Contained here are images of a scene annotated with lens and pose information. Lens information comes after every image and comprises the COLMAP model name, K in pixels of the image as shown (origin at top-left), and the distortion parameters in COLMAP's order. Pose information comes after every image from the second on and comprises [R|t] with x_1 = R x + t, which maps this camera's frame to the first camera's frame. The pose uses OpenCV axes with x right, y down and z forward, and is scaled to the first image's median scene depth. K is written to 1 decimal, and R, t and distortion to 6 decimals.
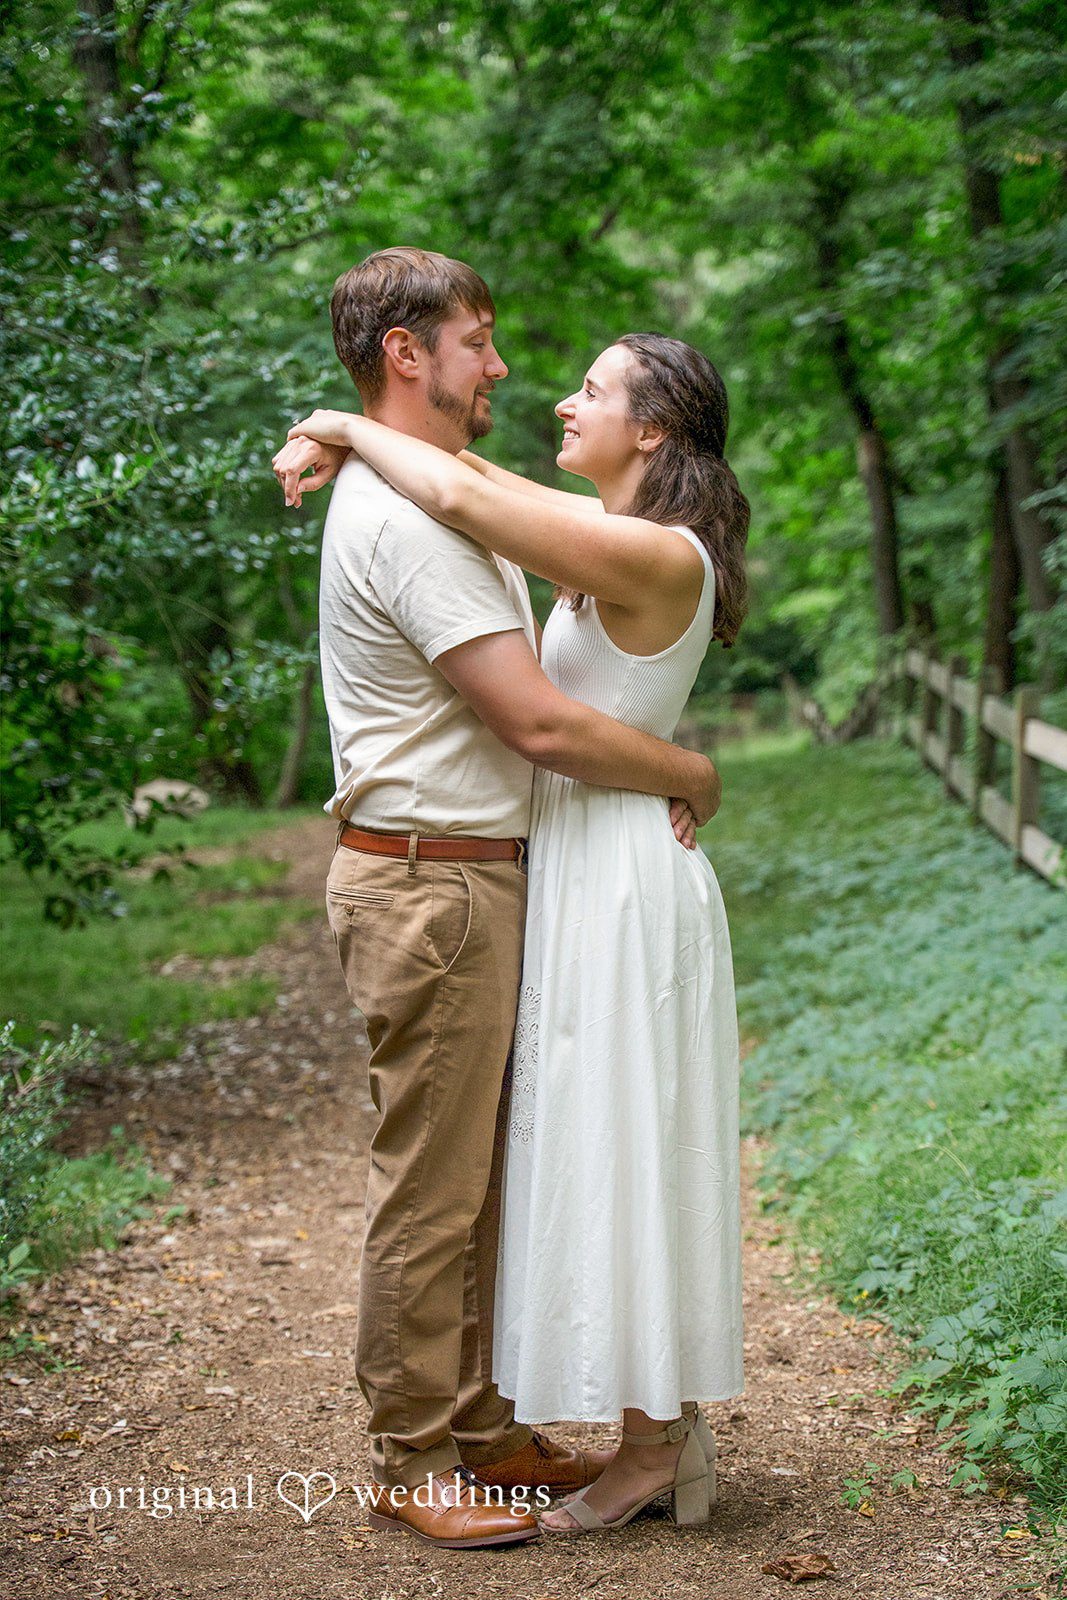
lens RADIAL K [[3082.2, 0, 507.4], [0, 3082.2, 741.9], [0, 0, 1]] dist [0.029183, 0.111972]
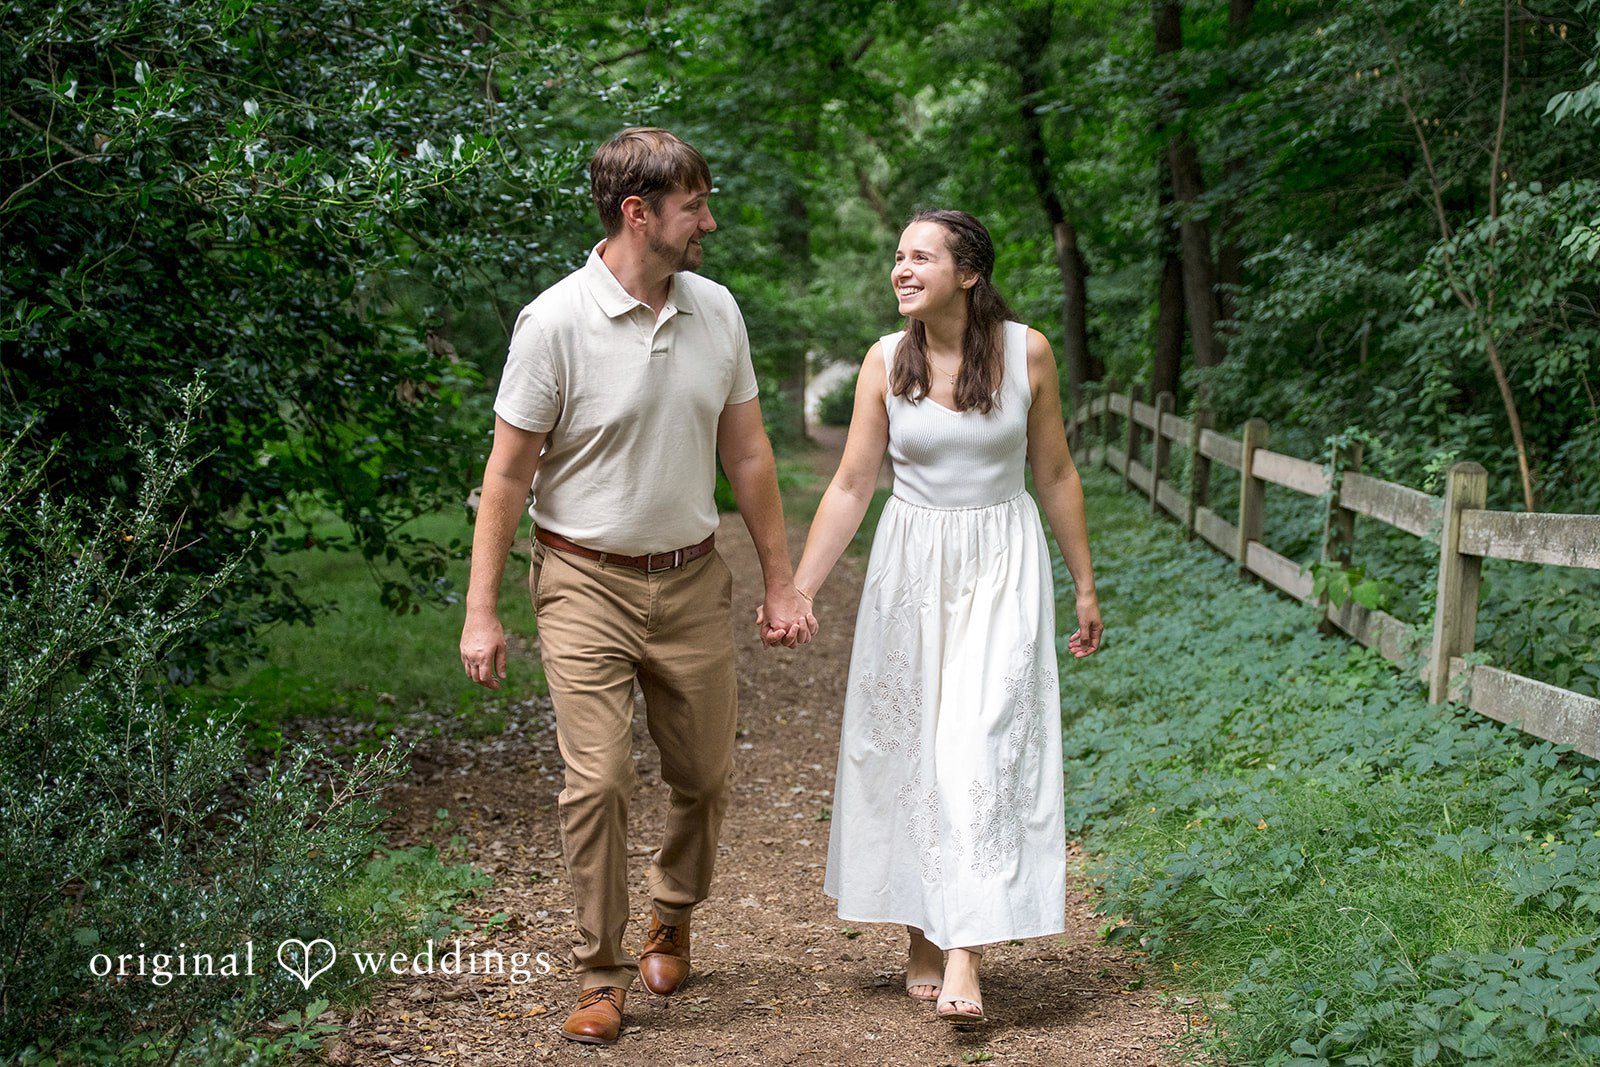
lens RADIAL K [[3339.6, 0, 800.0], [0, 3339.6, 533.5], [0, 0, 1]] dist [-0.056256, 0.093394]
pose [[0.999397, 0.028700, -0.019555, 0.017629], [-0.028138, 0.999200, 0.028419, -0.004122], [0.020355, -0.027852, 0.999405, -0.160486]]
